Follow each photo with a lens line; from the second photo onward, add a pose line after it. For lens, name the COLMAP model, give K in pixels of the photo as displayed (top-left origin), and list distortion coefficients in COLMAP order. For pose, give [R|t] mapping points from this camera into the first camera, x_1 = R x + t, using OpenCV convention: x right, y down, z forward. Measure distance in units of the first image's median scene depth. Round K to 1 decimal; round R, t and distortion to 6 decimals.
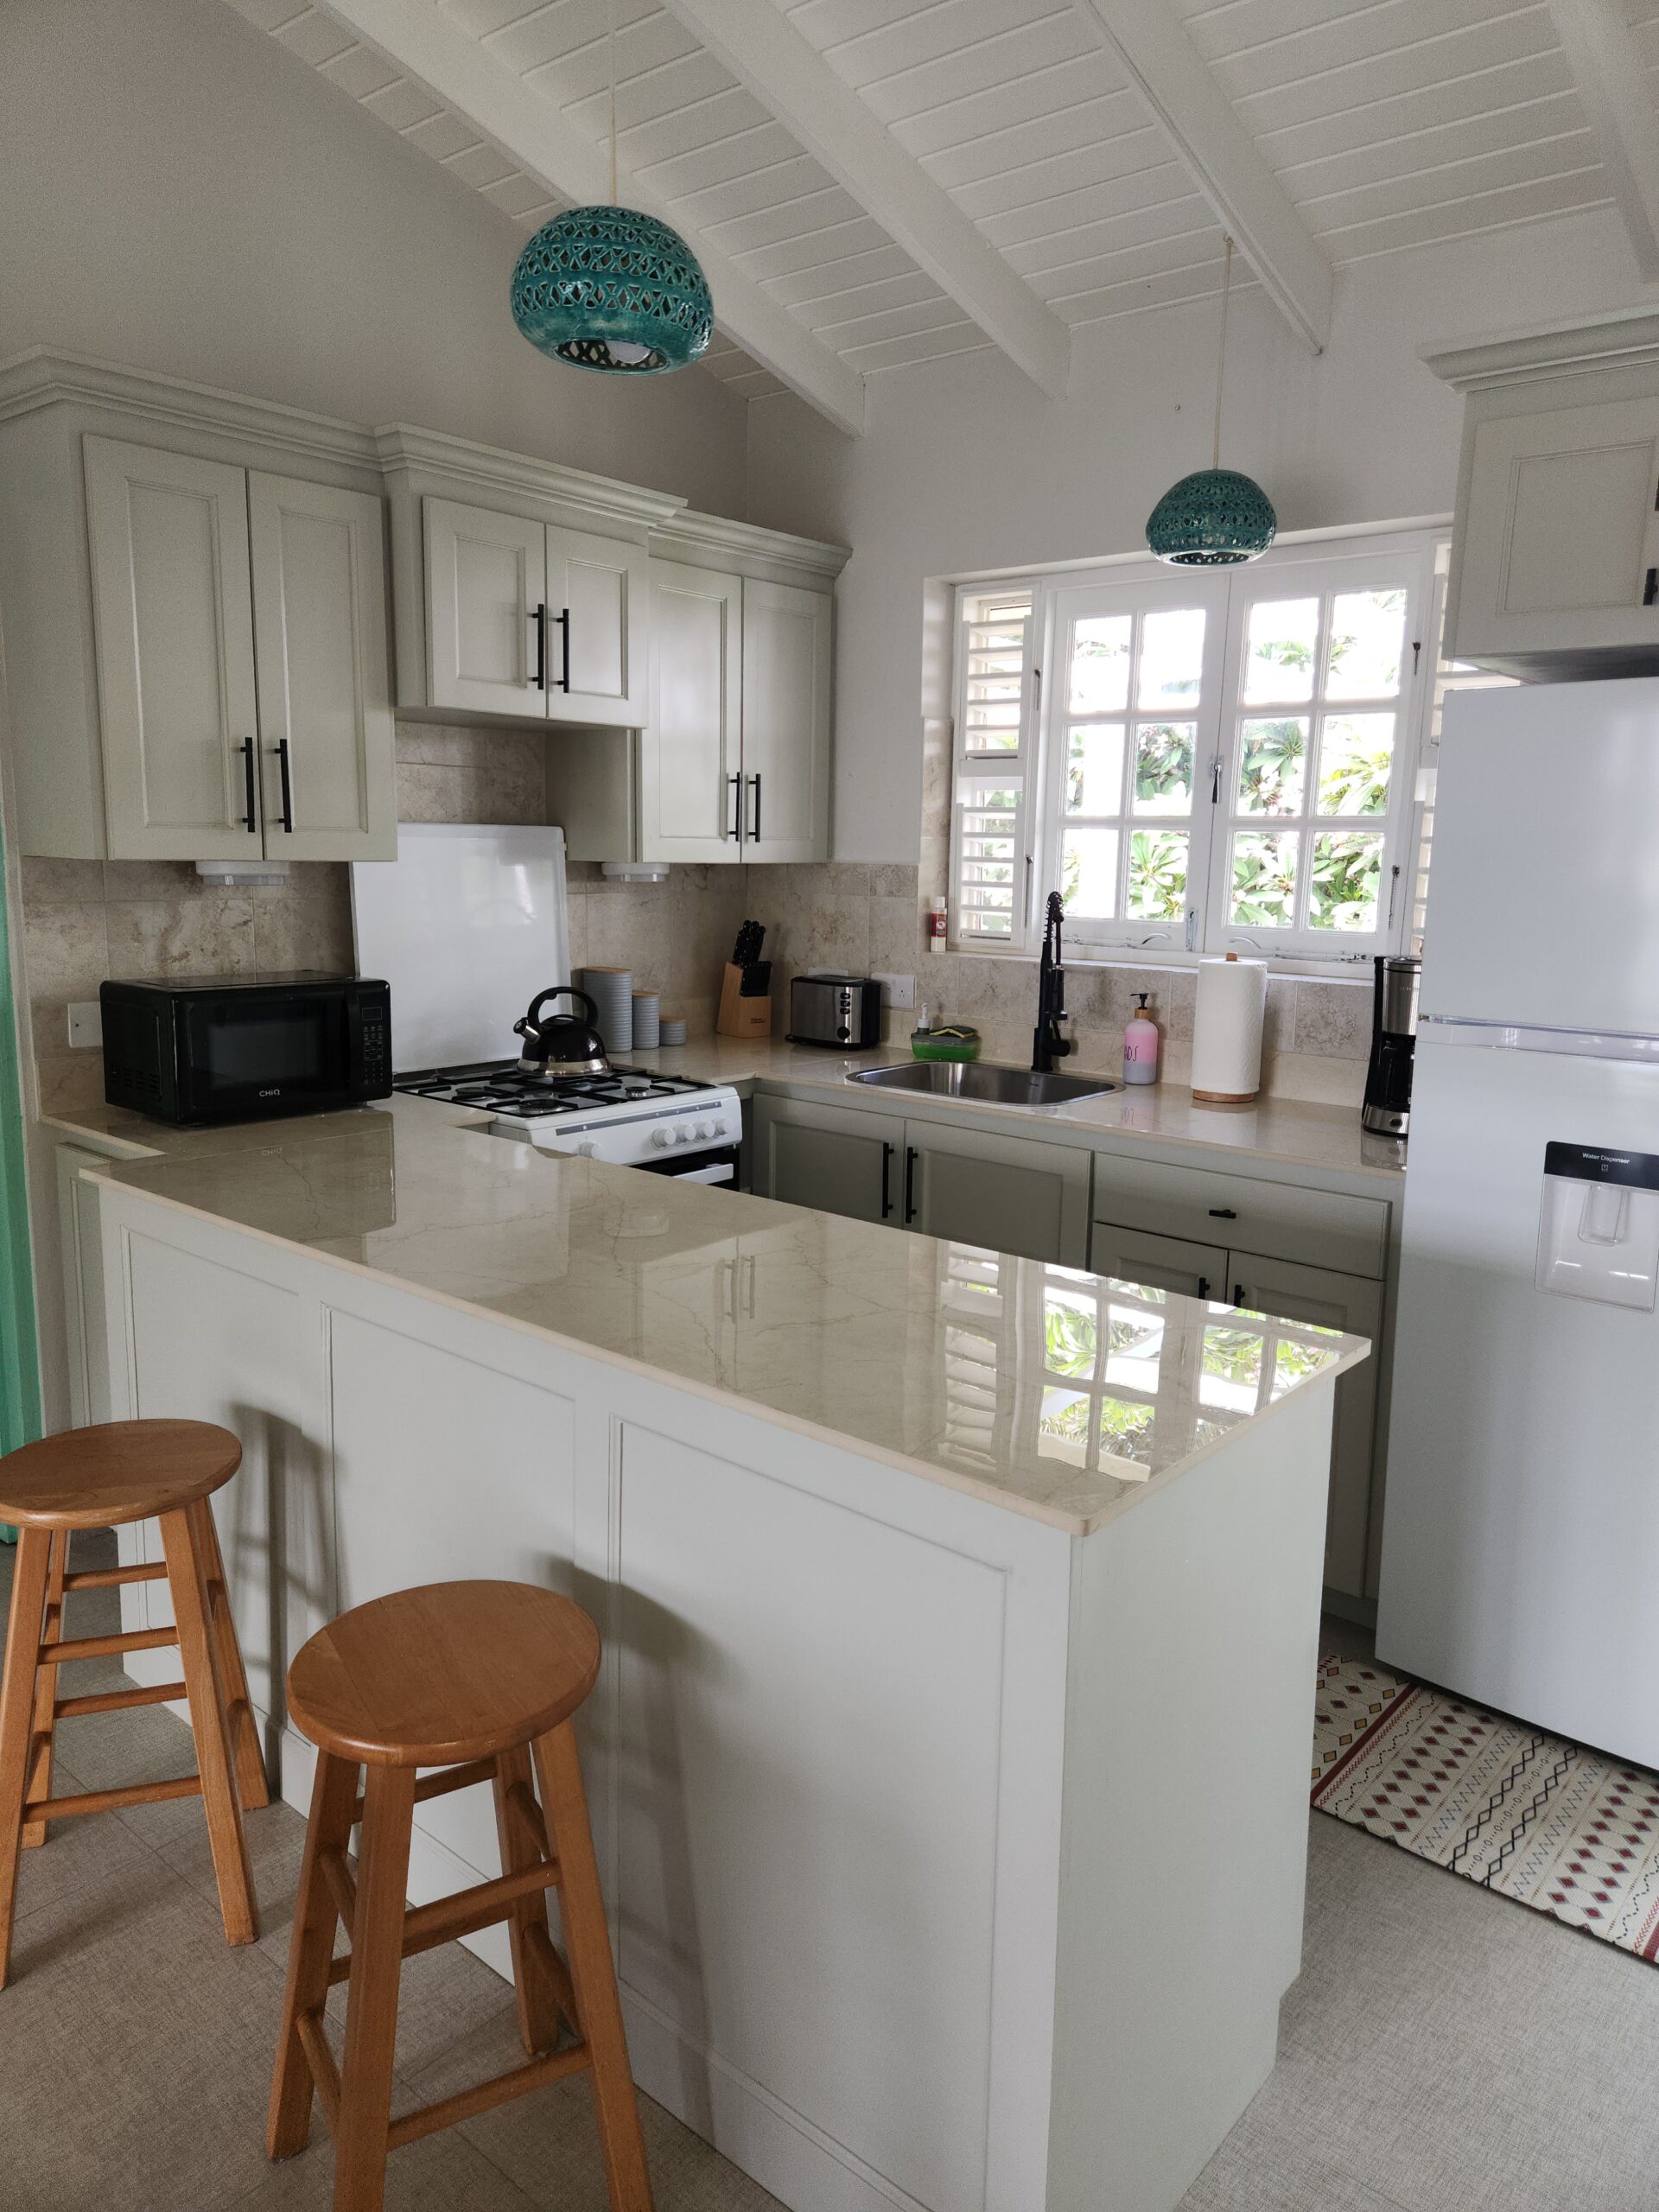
lens RADIAL K [[1508.4, 0, 827.2], [0, 1508.4, 1092.3], [0, 0, 1]] dist [0.079514, -0.105612]
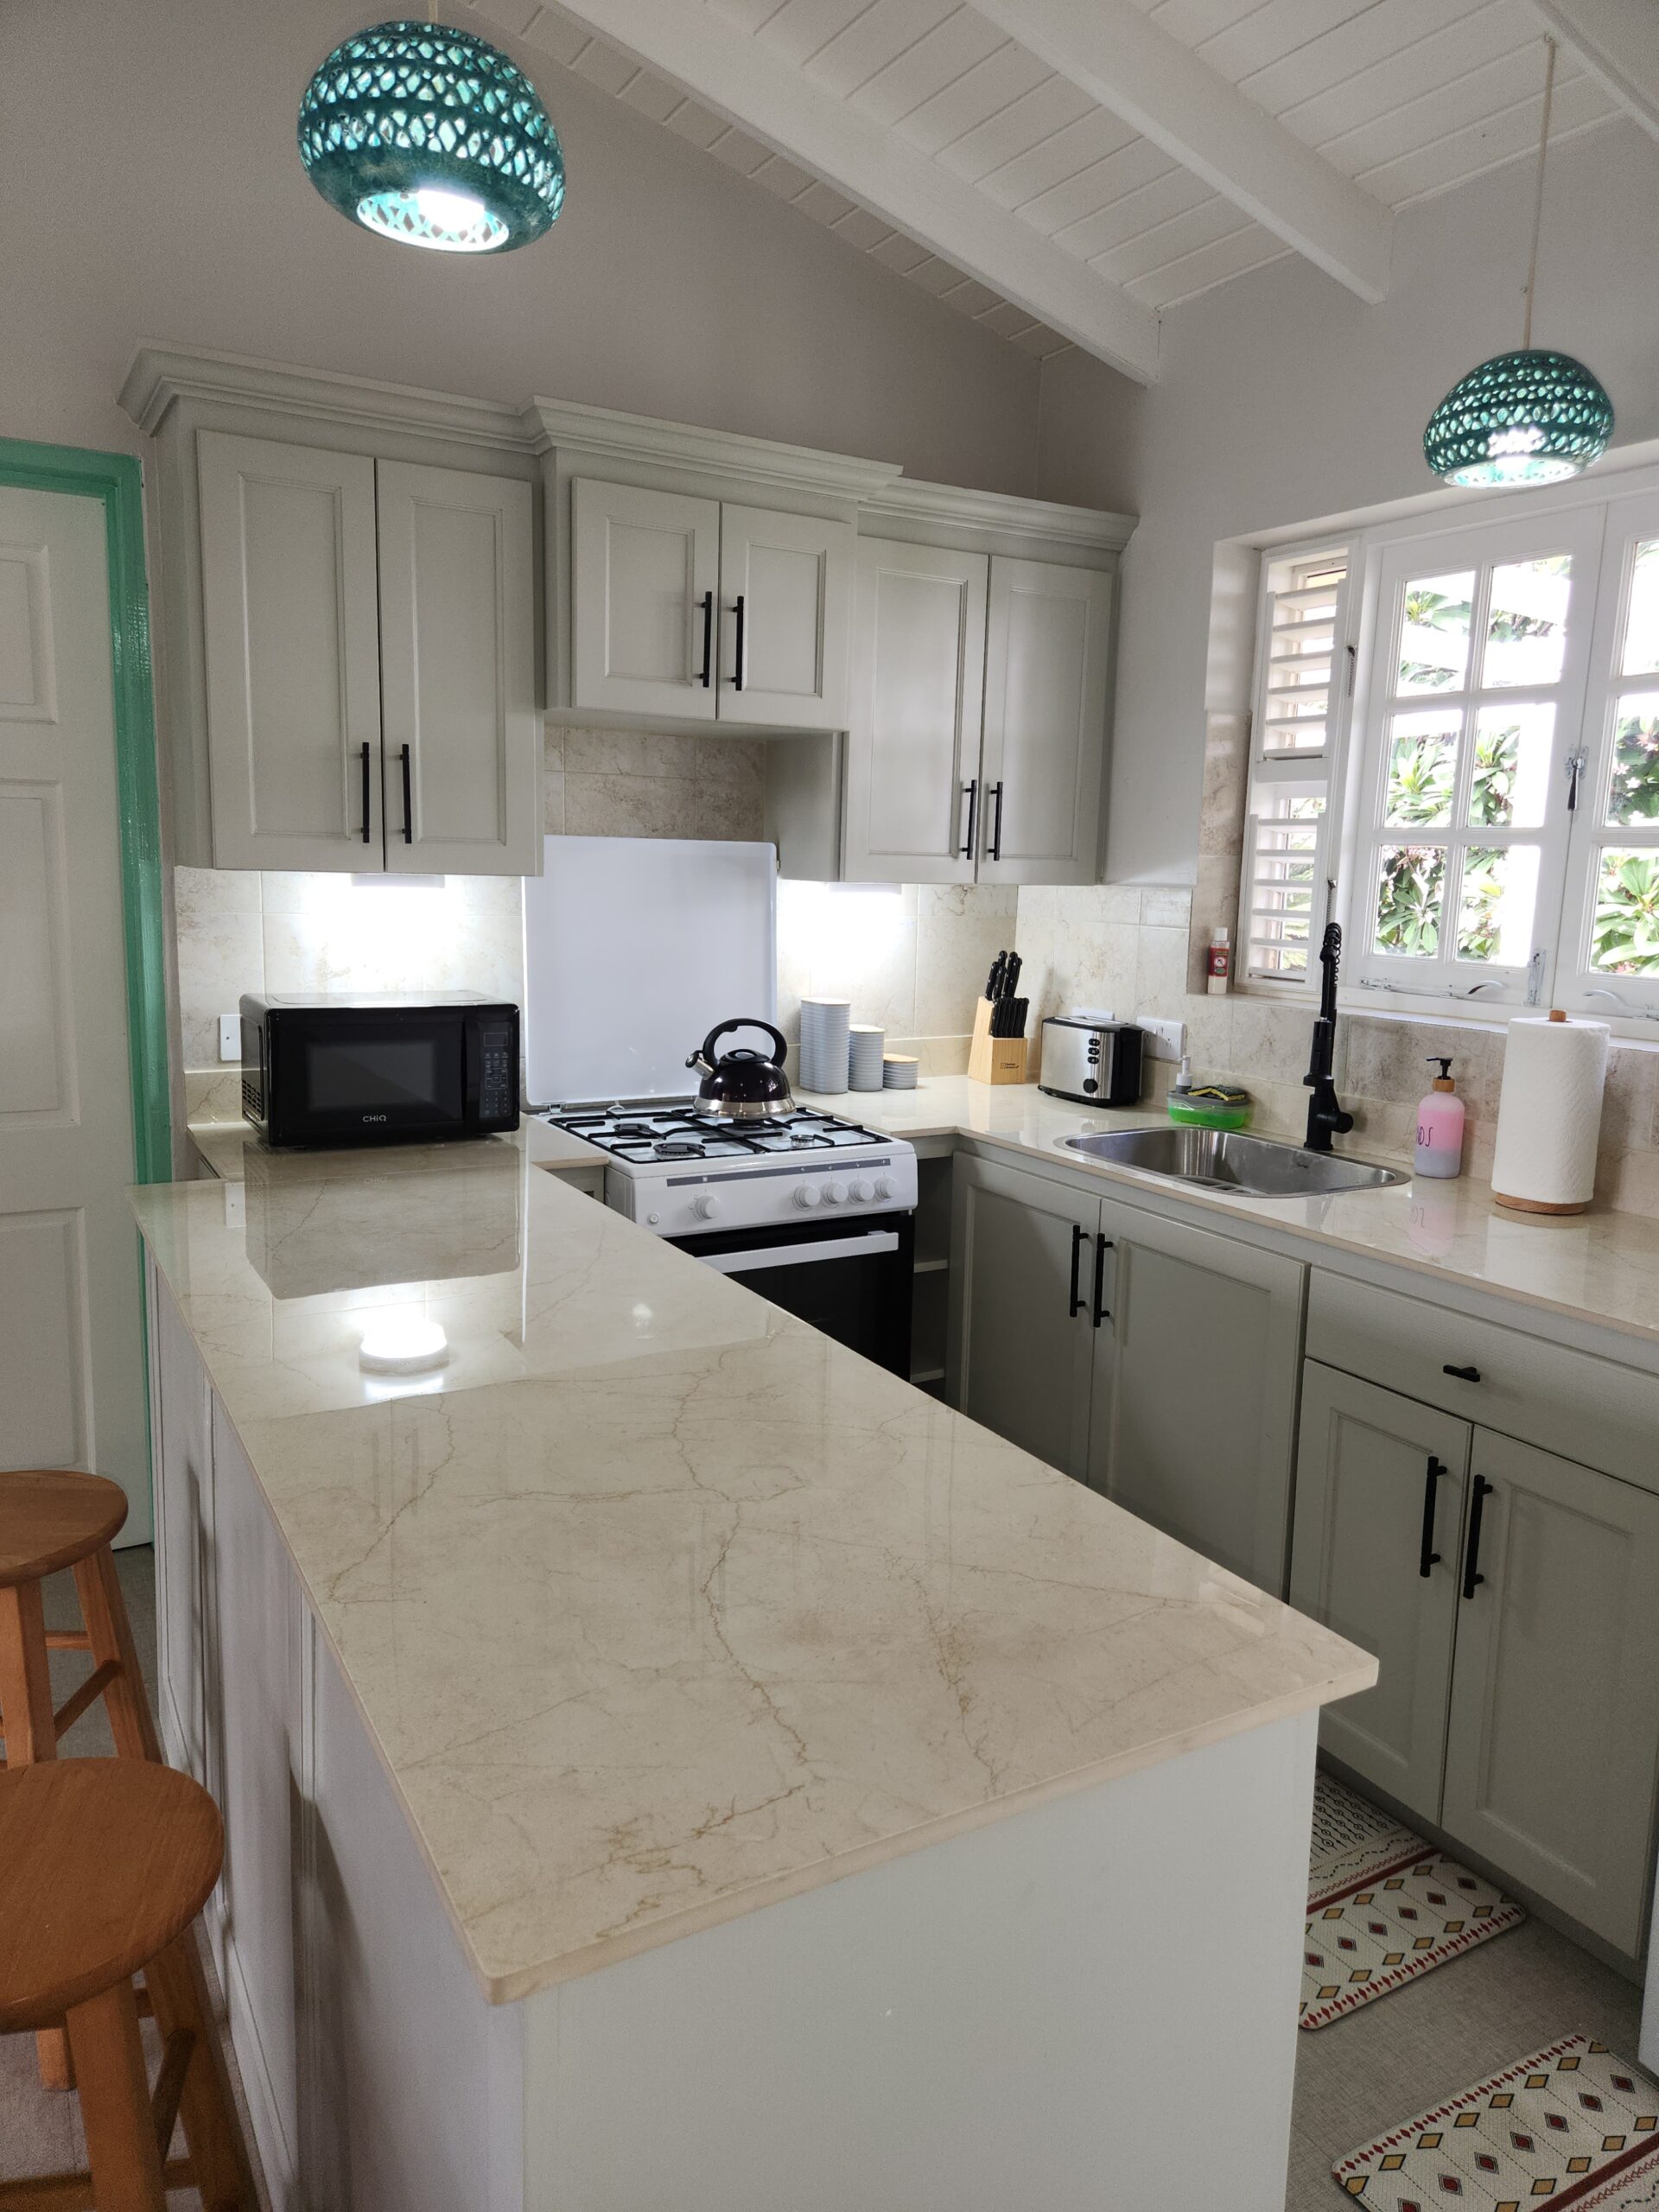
lens RADIAL K [[1486.0, 0, 826.2], [0, 1486.0, 1091.4], [0, 0, 1]] dist [0.070157, -0.060598]
pose [[0.937775, 0.058943, -0.342204, 0.174943], [-0.065017, 0.997864, -0.006295, -0.023664], [0.341103, 0.028152, 0.939604, 0.182668]]
